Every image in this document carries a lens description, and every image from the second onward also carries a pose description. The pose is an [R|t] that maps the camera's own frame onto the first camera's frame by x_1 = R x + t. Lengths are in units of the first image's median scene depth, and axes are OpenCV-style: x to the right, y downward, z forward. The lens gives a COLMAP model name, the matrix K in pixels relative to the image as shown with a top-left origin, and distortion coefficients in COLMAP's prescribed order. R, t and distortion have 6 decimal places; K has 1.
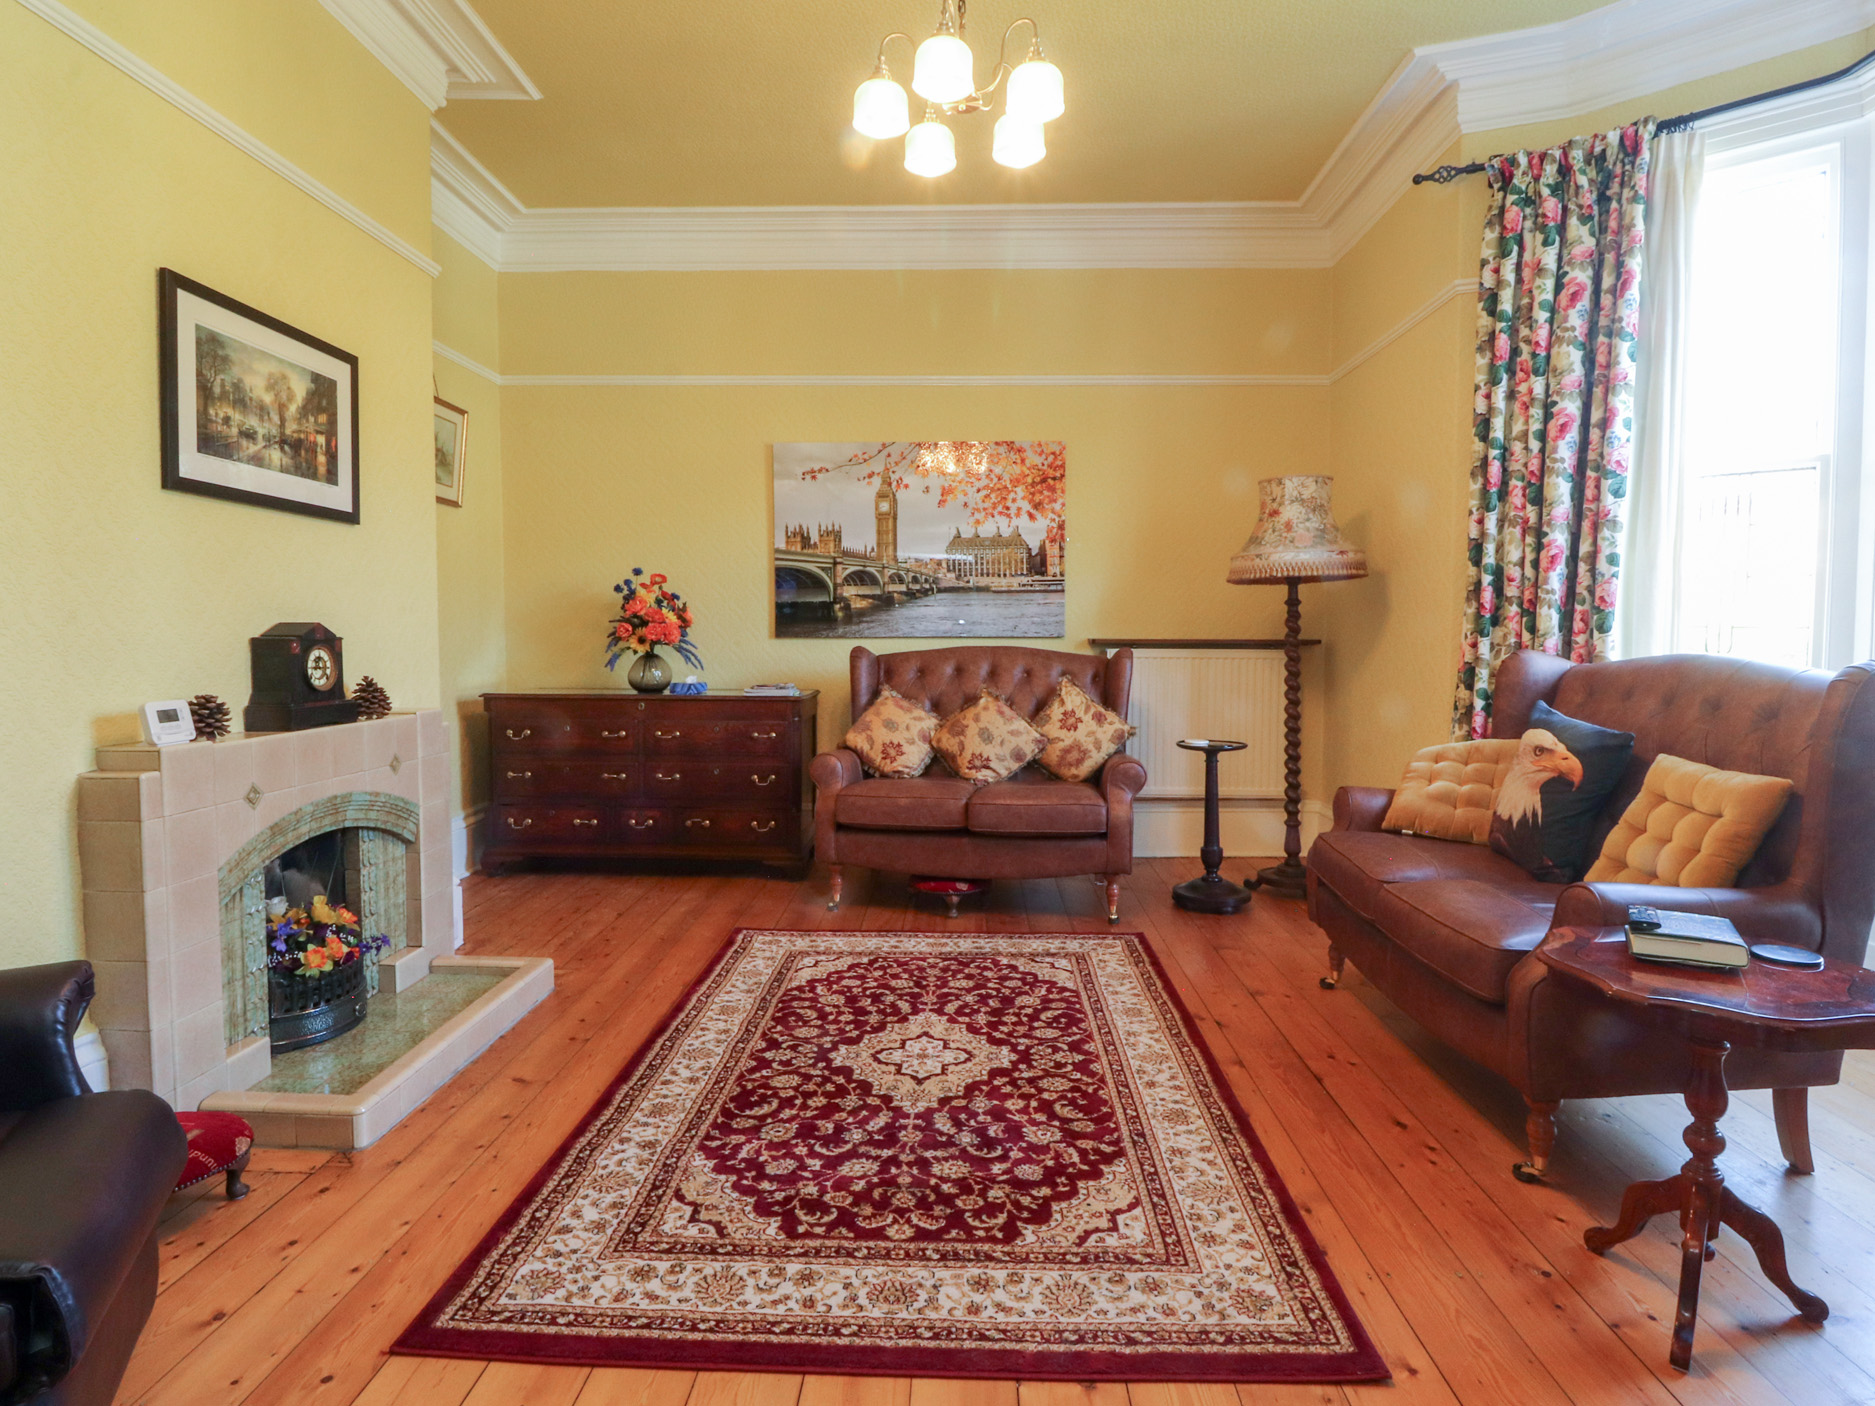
lens RADIAL K [[988.8, 0, 936.9], [0, 988.8, 681.2], [0, 0, 1]] dist [-0.000051, -0.014222]
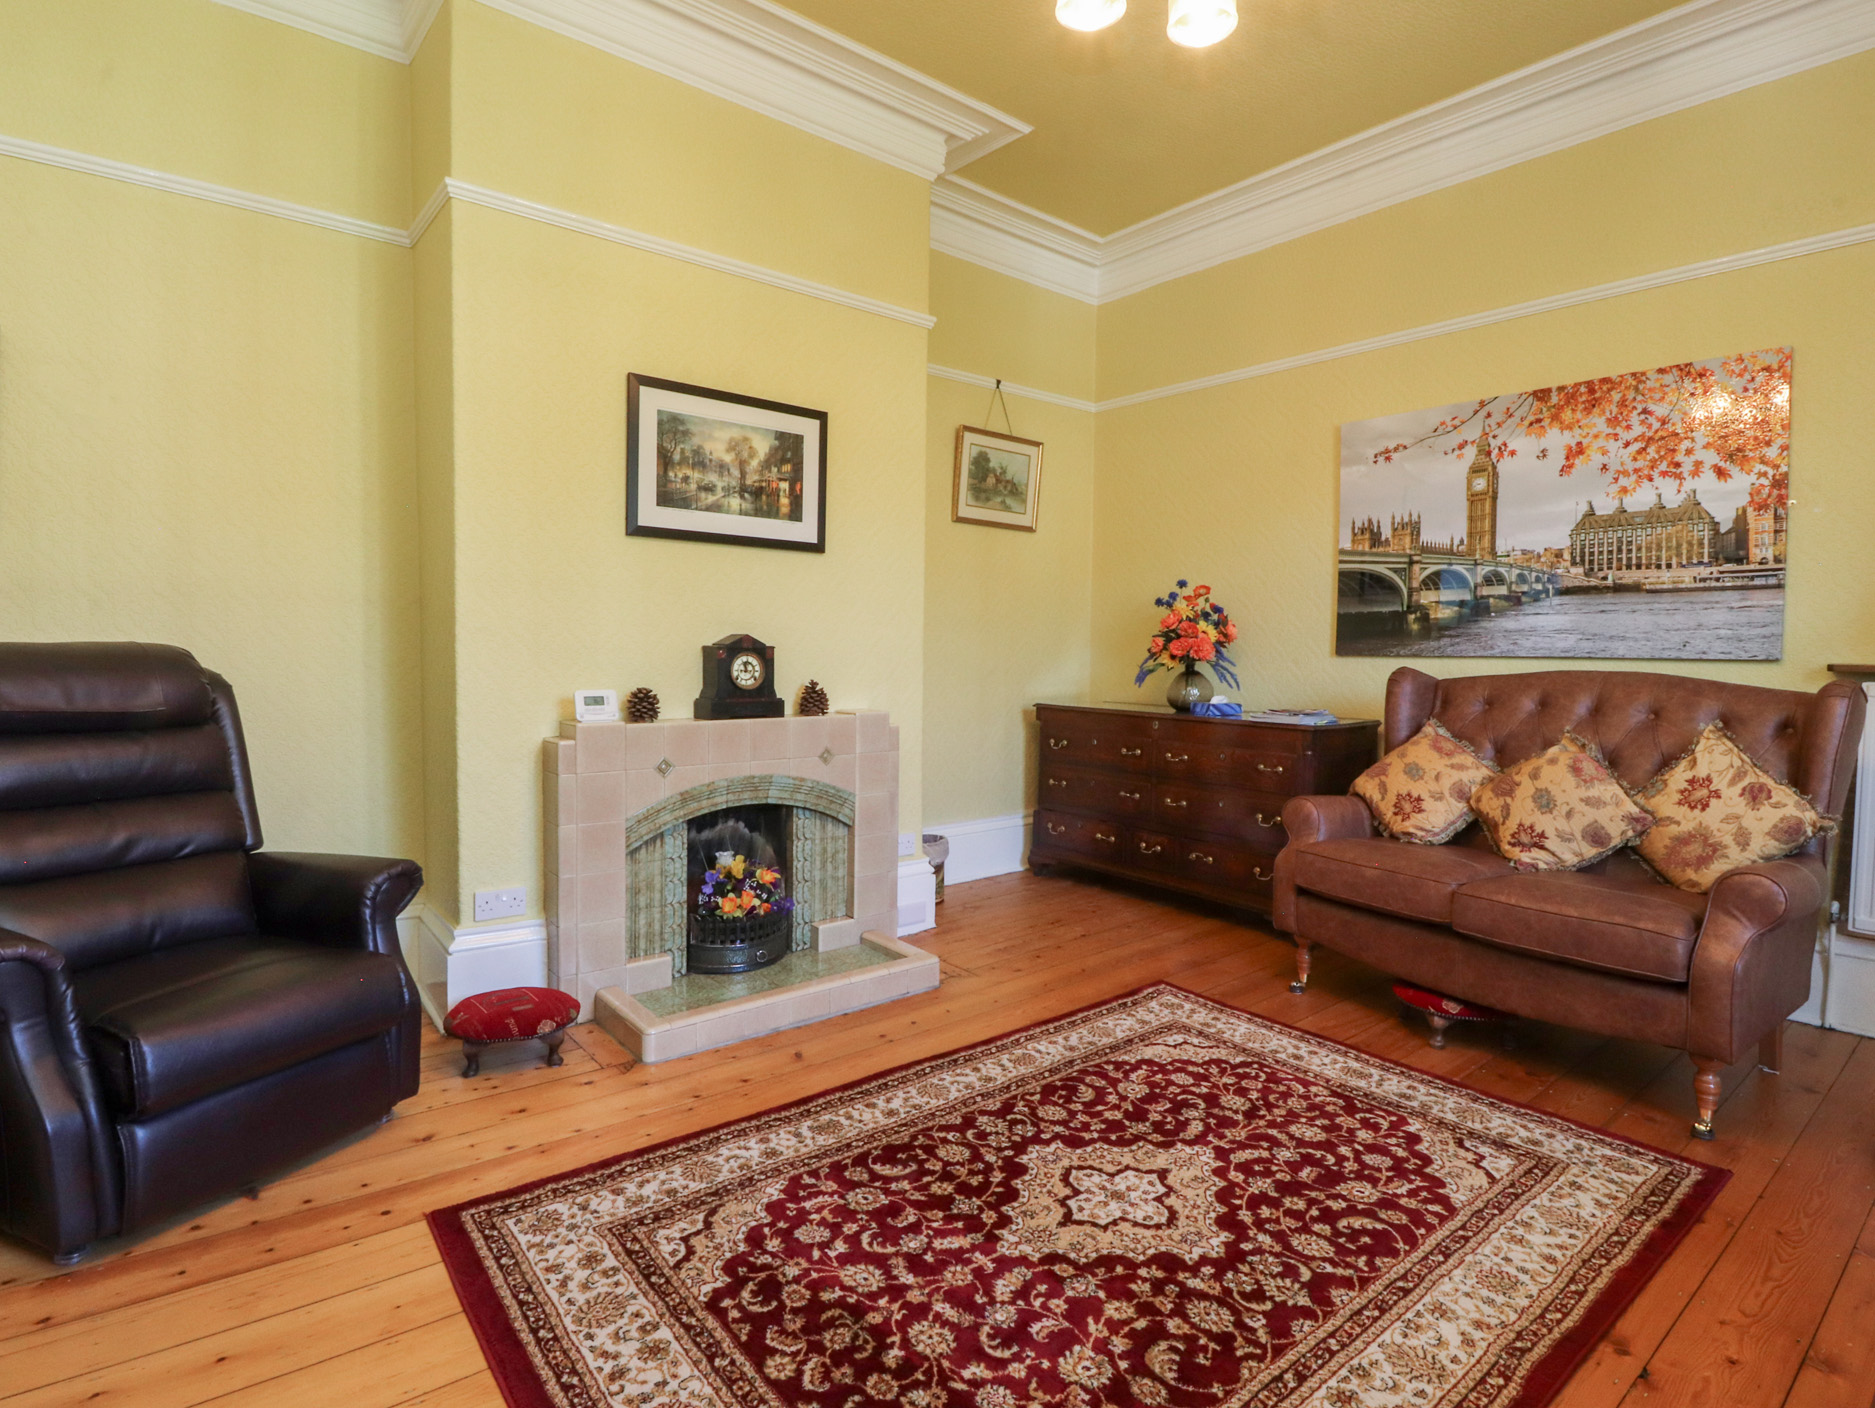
lens RADIAL K [[966.9, 0, 936.5], [0, 966.9, 683.8], [0, 0, 1]] dist [0.000318, -0.014968]
pose [[0.655401, 0.034634, -0.754486, 0.350661], [-0.047609, 0.998856, 0.004496, -0.011178], [0.753779, 0.032974, 0.656301, 0.306772]]
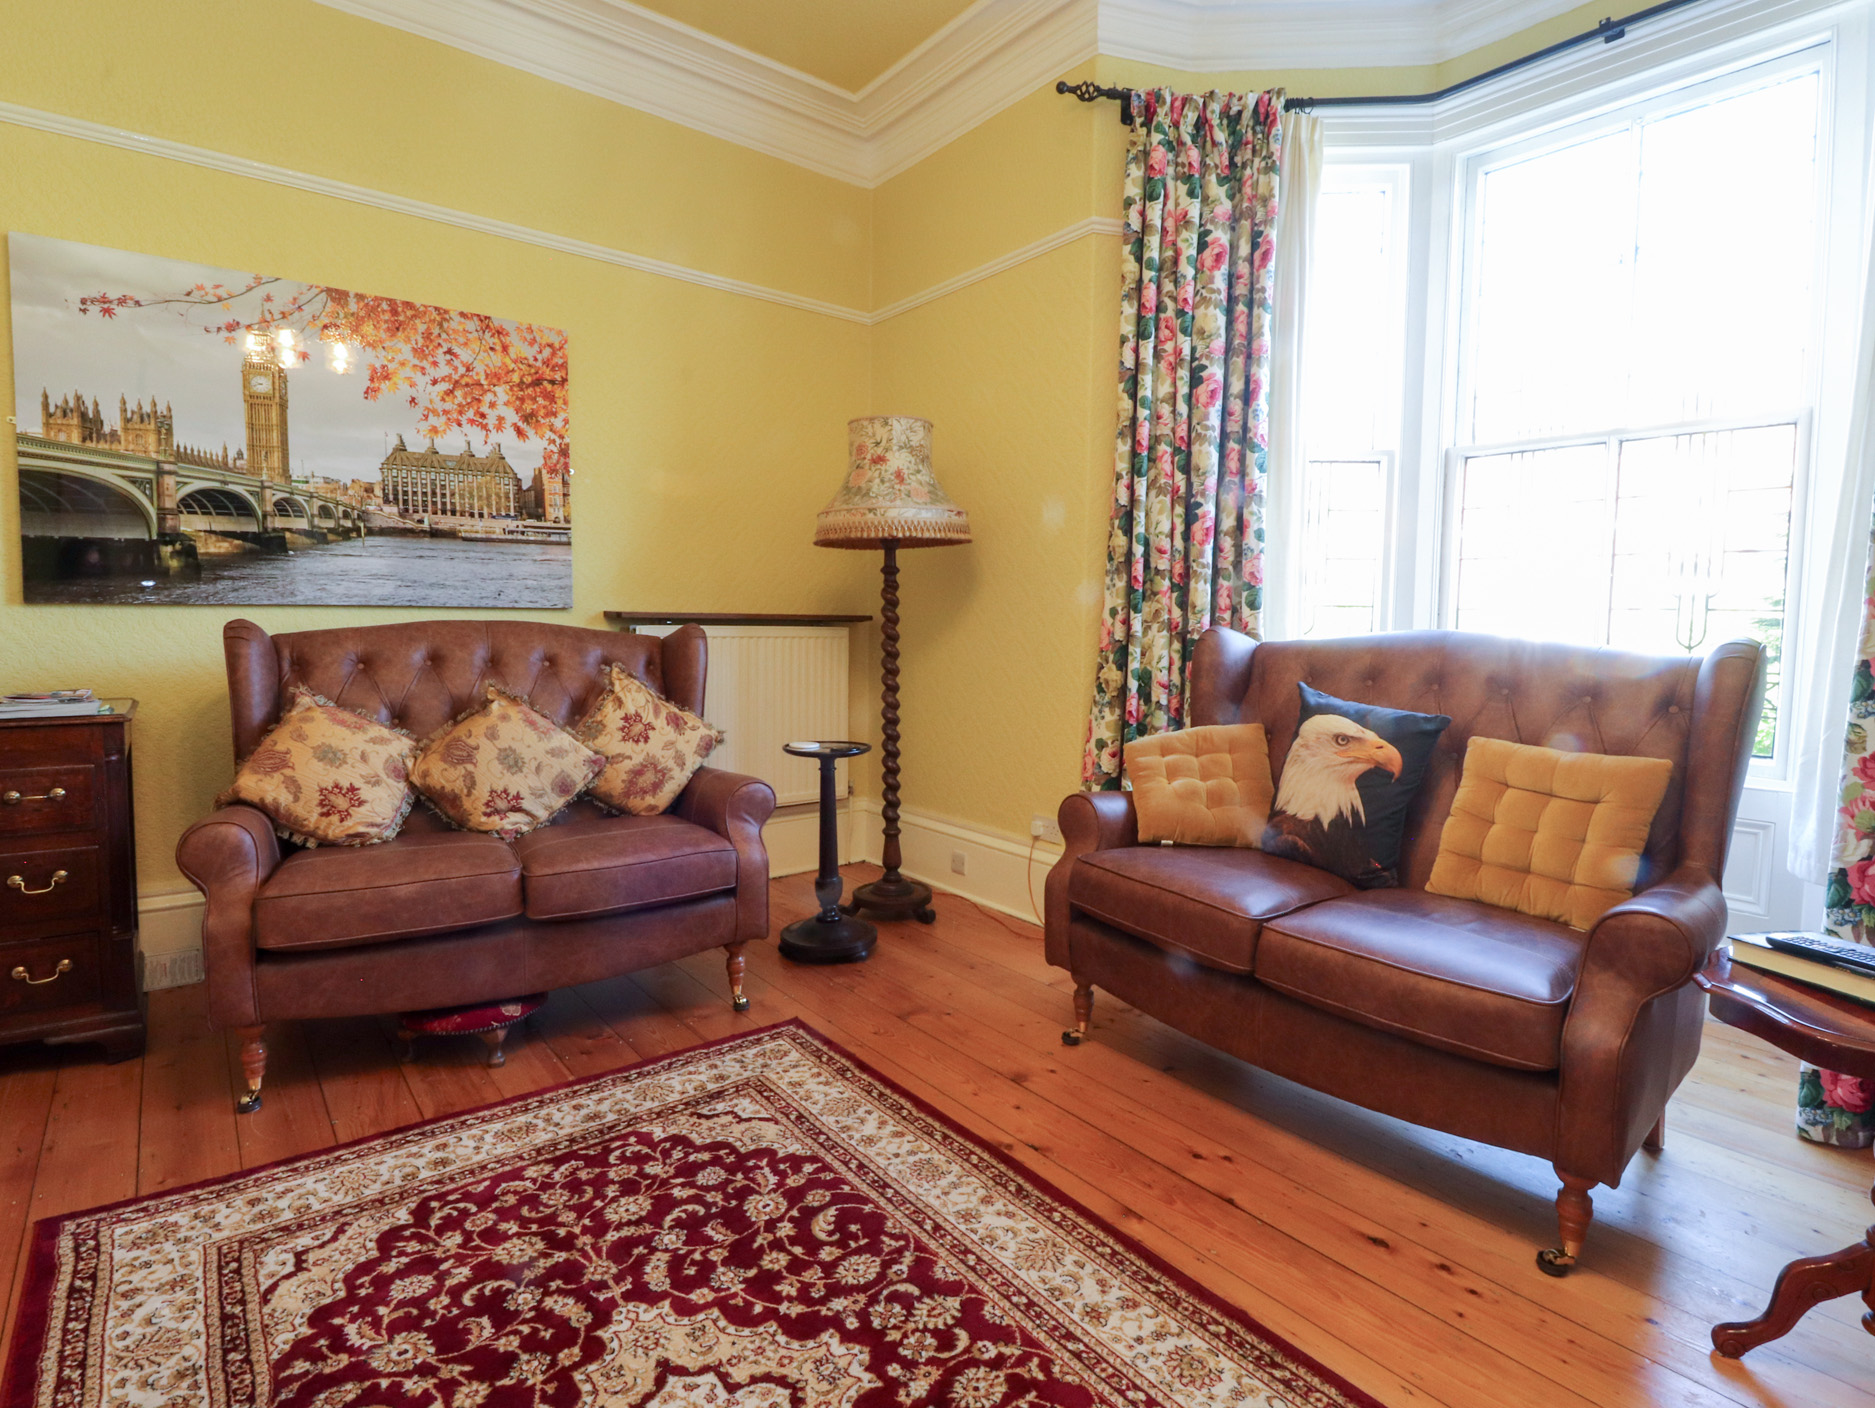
lens RADIAL K [[966.9, 0, 936.5], [0, 966.9, 683.8], [0, 0, 1]] dist [0.000318, -0.014968]
pose [[0.766250, -0.036214, 0.641521, -0.176989], [0.019661, 0.999264, 0.032924, -0.012249], [-0.642242, -0.012615, 0.766398, 0.438556]]
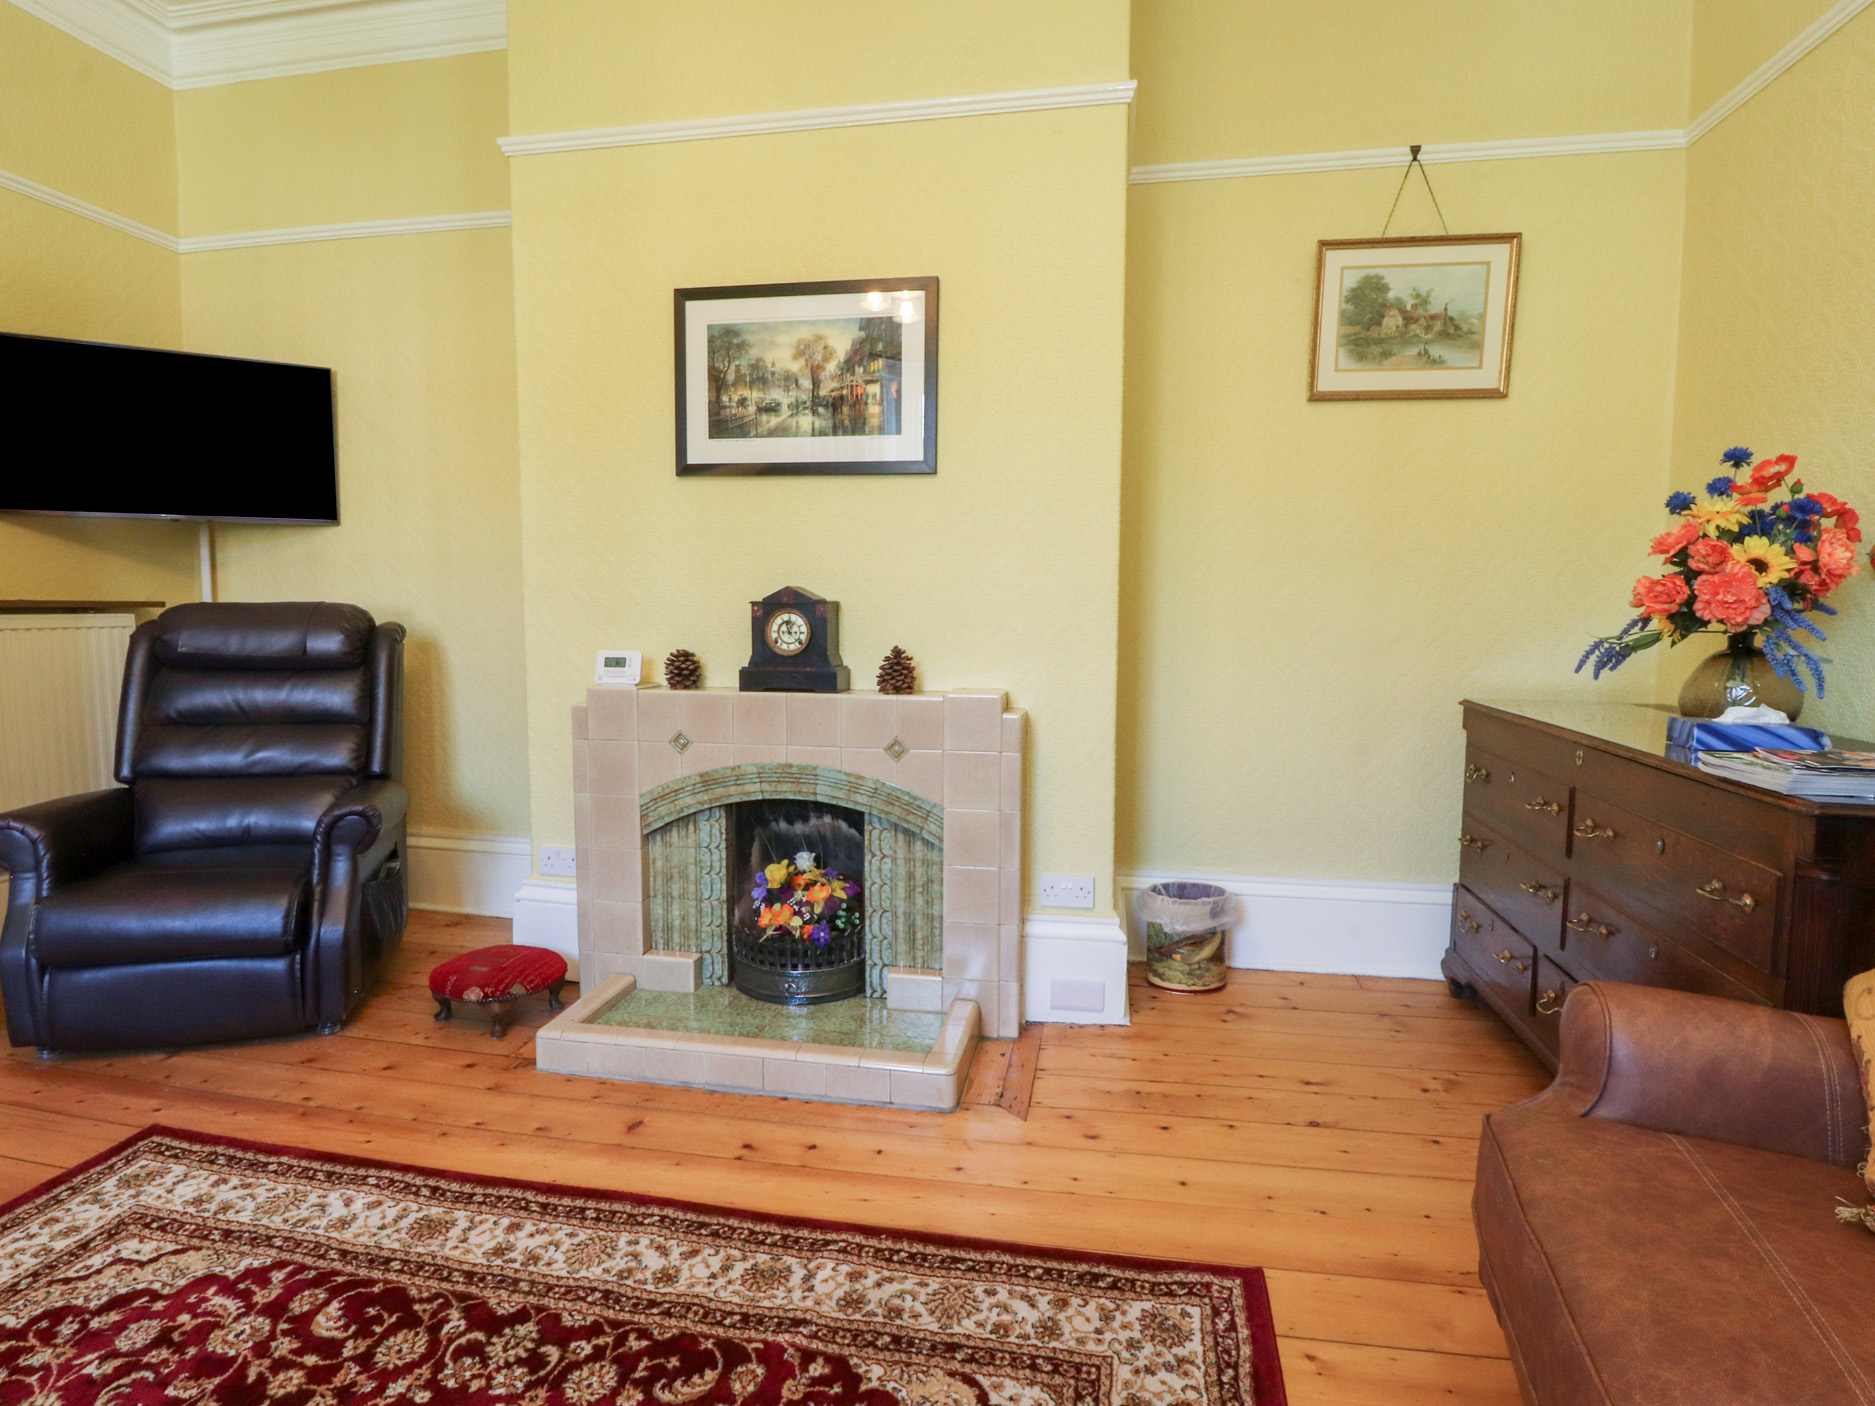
lens RADIAL K [[988.8, 0, 936.9], [0, 988.8, 681.2], [0, 0, 1]] dist [-0.000051, -0.014222]
pose [[-0.149083, 0.075453, -0.985942, 0.259496], [-0.052768, 0.995057, 0.084130, -0.044215], [0.987416, 0.064568, -0.144365, 1.025141]]
